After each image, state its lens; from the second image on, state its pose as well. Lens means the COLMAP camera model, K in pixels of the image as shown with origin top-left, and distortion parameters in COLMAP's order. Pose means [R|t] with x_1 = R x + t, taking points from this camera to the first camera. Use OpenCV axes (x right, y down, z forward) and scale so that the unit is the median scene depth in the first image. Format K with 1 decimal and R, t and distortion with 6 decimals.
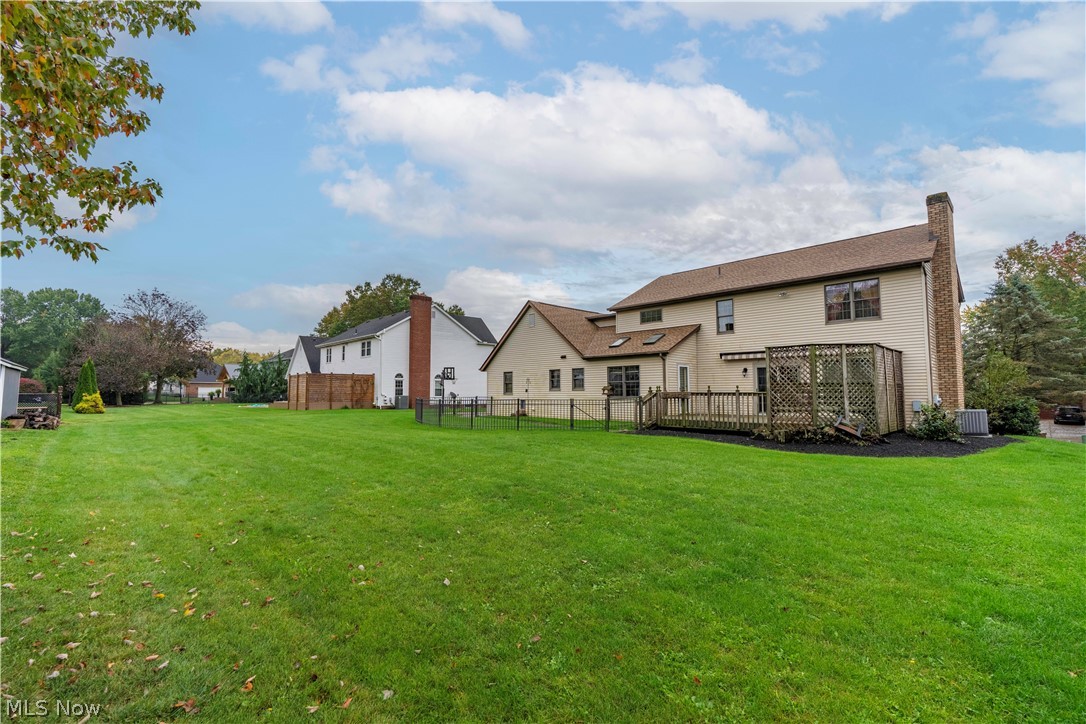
lens RADIAL K [[493.9, 0, 540.4], [0, 493.9, 371.4], [0, 0, 1]] dist [-0.001129, 0.000303]
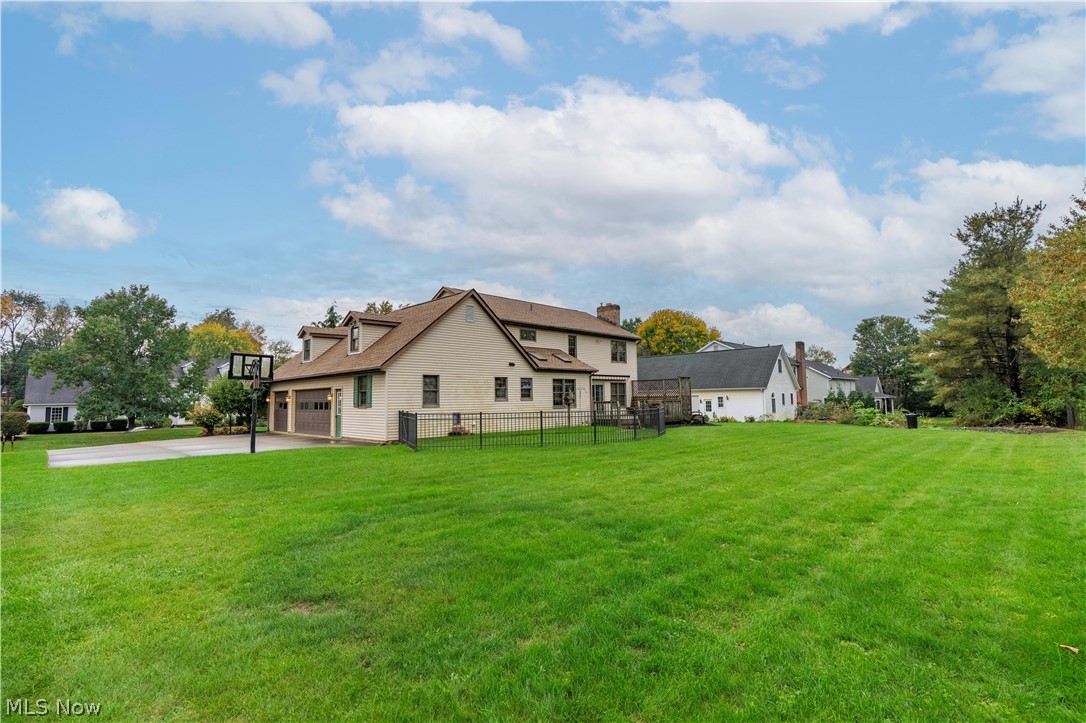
lens RADIAL K [[493.9, 0, 540.4], [0, 493.9, 370.9], [0, 0, 1]] dist [-0.001129, 0.000303]
pose [[-0.014122, 0.060296, 0.998081, -0.901134], [-0.030193, 0.997699, -0.060700, 0.038440], [-0.999444, -0.030993, -0.012269, 0.976933]]
